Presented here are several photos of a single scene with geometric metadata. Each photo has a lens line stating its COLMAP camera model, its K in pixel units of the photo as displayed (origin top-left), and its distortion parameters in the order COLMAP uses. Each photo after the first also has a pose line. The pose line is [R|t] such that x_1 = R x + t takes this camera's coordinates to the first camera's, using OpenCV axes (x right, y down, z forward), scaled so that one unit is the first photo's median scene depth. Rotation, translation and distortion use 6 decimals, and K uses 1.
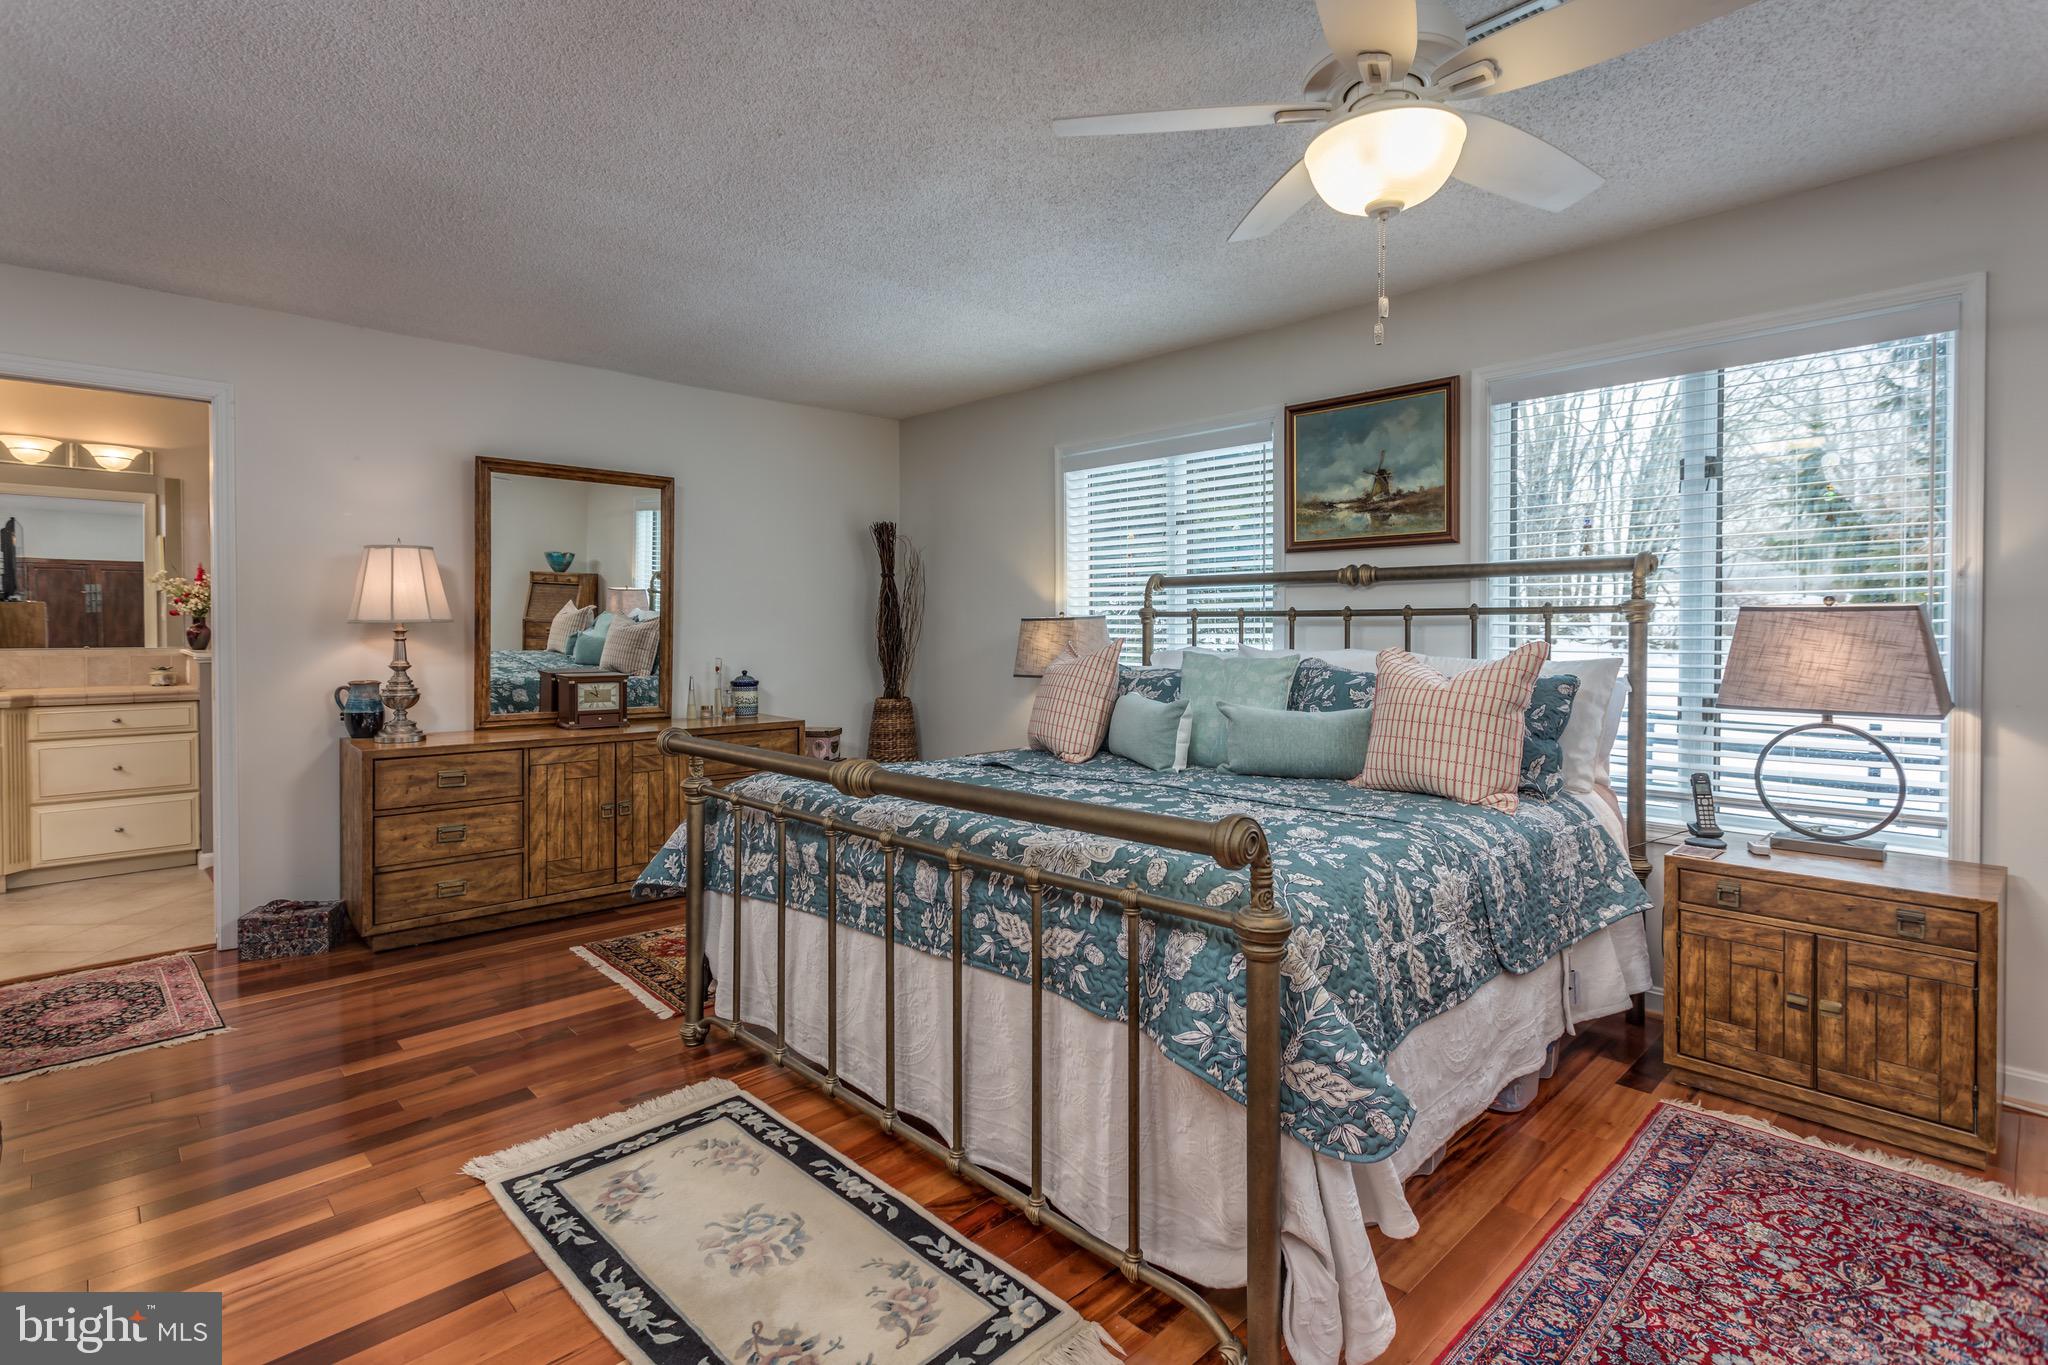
lens RADIAL K [[987.4, 0, 1018.0], [0, 987.4, 641.2], [0, 0, 1]] dist [0.001891, 0.000159]
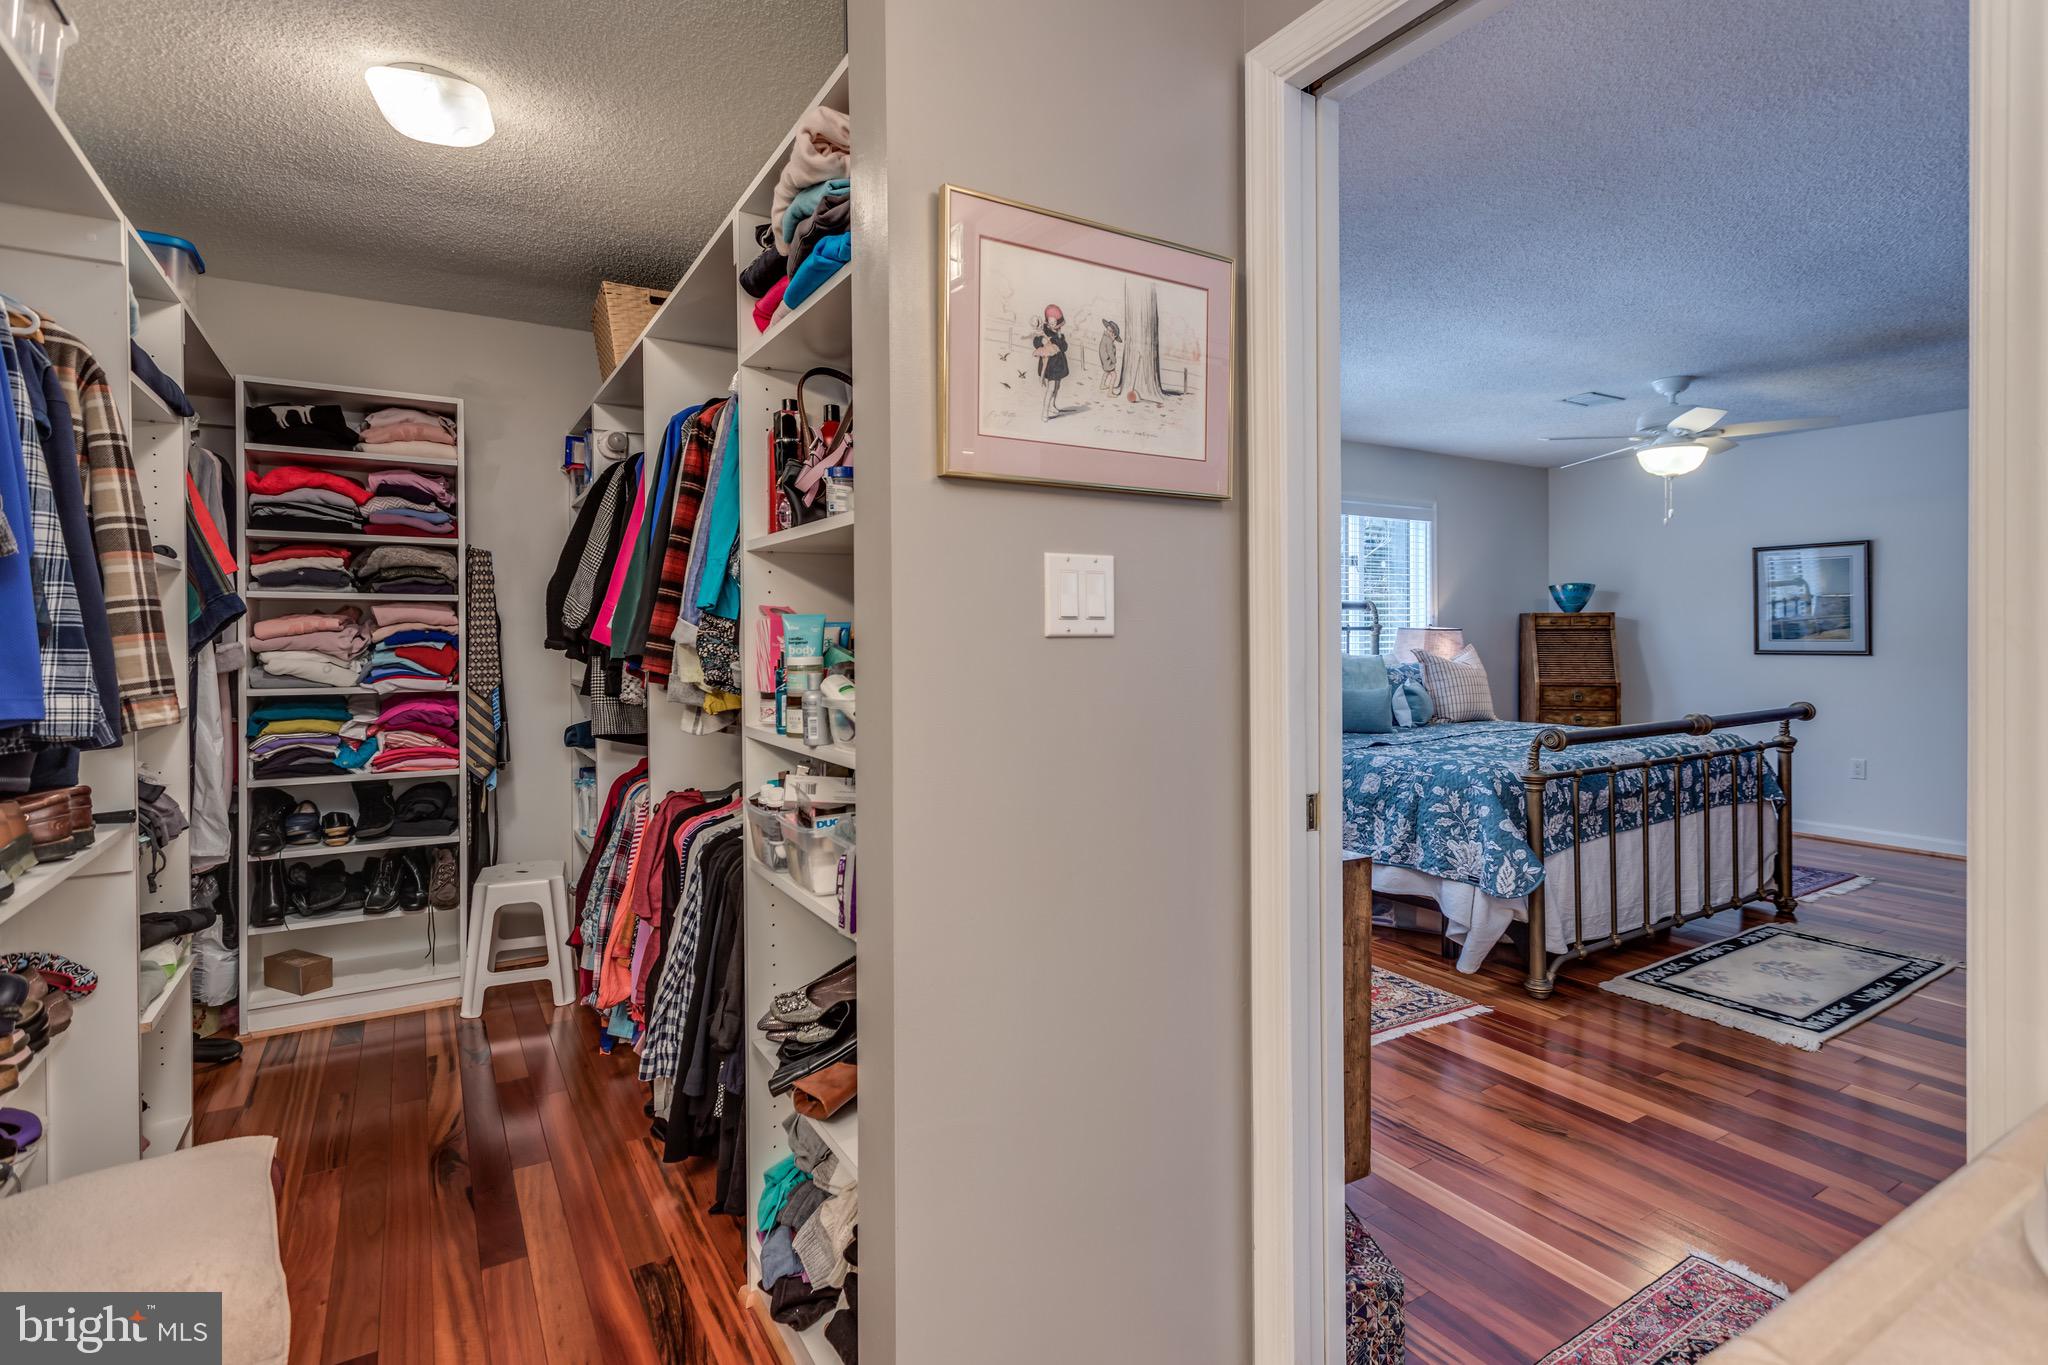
lens RADIAL K [[987.4, 0, 1018.0], [0, 987.4, 641.2], [0, 0, 1]] dist [0.001891, 0.000159]
pose [[0.218761, -0.007018, 0.975753, -1.346291], [0.020069, 0.999795, 0.002691, -0.023287], [-0.975572, 0.018993, 0.218857, 1.127461]]
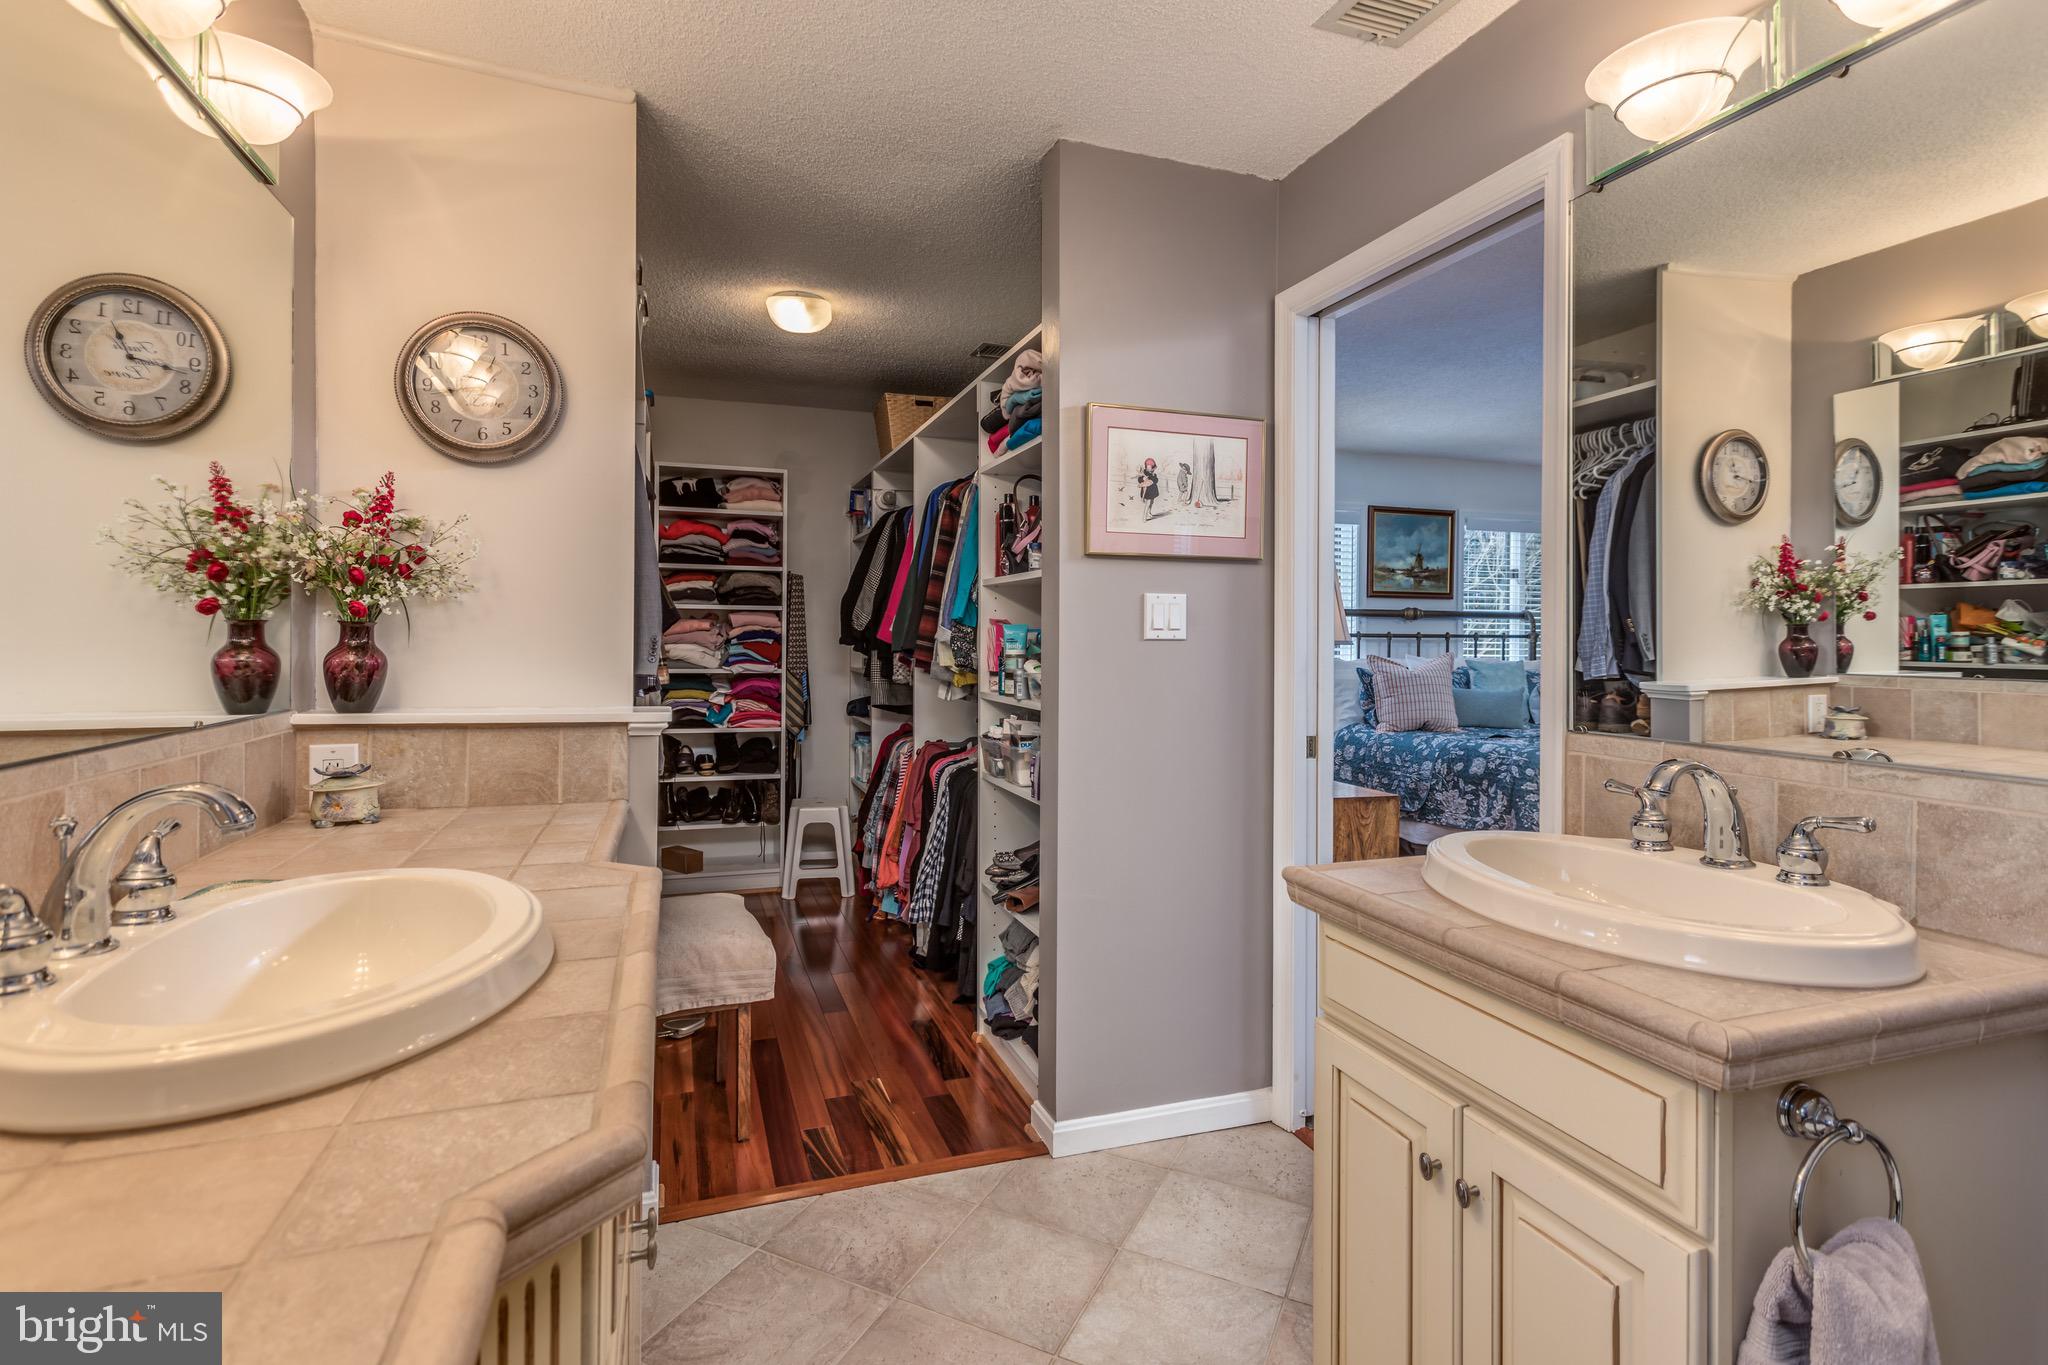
lens RADIAL K [[987.4, 0, 1018.0], [0, 987.4, 641.2], [0, 0, 1]] dist [0.001891, 0.000159]
pose [[0.422678, -0.000474, 0.906280, -1.647982], [0.007181, 0.999970, -0.002827, -0.021330], [-0.906251, 0.007703, 0.422669, 0.982793]]
